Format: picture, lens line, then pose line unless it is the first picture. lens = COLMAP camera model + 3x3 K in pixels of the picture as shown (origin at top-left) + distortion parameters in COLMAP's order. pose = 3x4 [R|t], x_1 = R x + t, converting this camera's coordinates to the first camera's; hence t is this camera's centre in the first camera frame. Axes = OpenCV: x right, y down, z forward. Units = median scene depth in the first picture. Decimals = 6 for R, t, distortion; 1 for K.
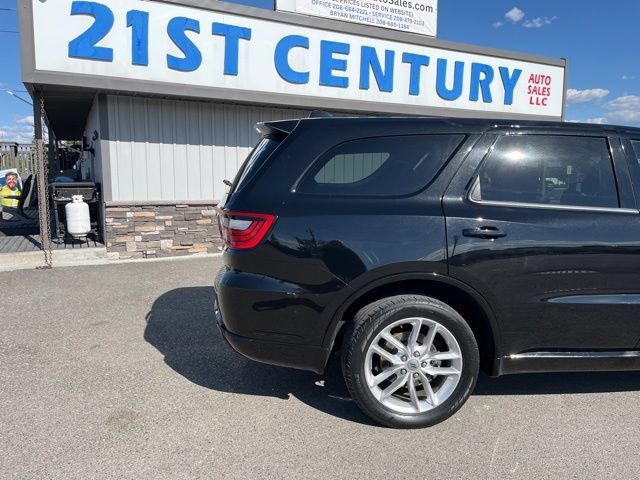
lens RADIAL K [[471.8, 0, 314.3], [0, 471.8, 235.9], [0, 0, 1]] dist [0.056343, -0.077931]
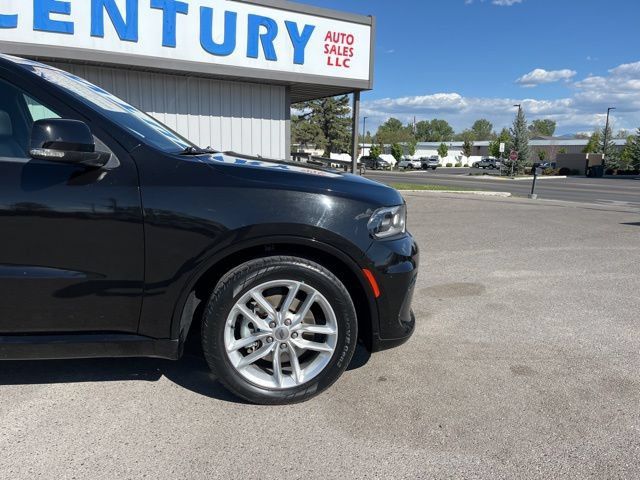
lens RADIAL K [[471.8, 0, 314.5], [0, 471.8, 241.5], [0, 0, 1]] dist [0.056343, -0.077931]
pose [[0.998517, 0.003152, 0.054348, 0.450913], [-0.006303, 0.998302, 0.057901, 0.014573], [-0.054074, -0.058158, 0.996842, 0.075313]]
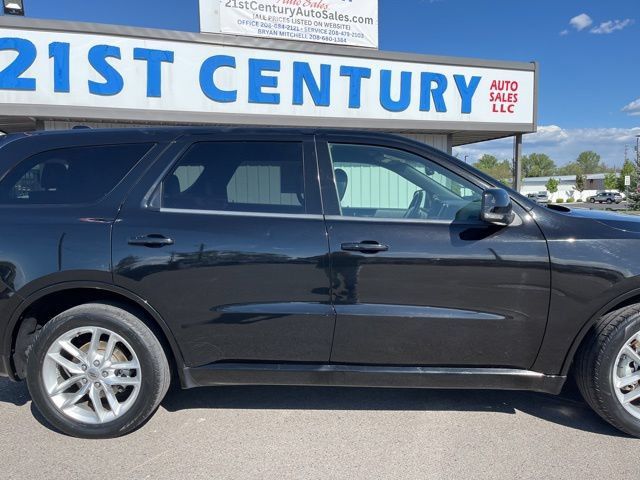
lens RADIAL K [[471.8, 0, 314.1], [0, 471.8, 242.5], [0, 0, 1]] dist [0.056343, -0.077931]
pose [[0.991265, -0.010699, -0.131450, 0.262646], [0.007294, 0.999626, -0.026364, 0.008329], [0.131683, 0.025175, 0.990972, 0.020078]]
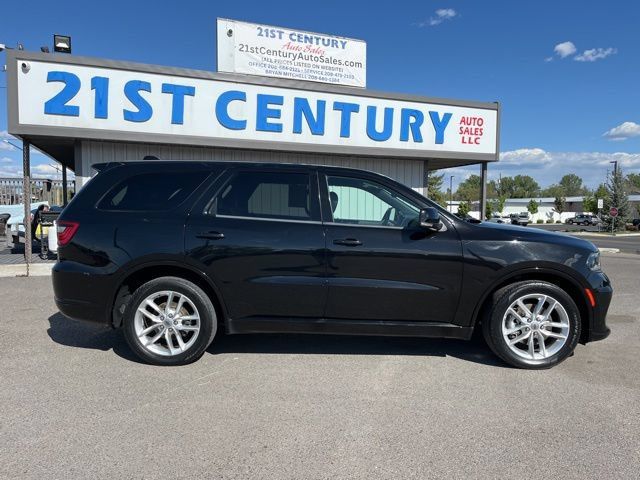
lens RADIAL K [[471.8, 0, 321.6], [0, 471.8, 243.7], [0, 0, 1]] dist [0.056343, -0.077931]
pose [[0.995644, 0.007709, -0.092919, 0.272898], [-0.012955, 0.998348, -0.055983, 0.032192], [0.092333, 0.056943, 0.994099, -0.154629]]
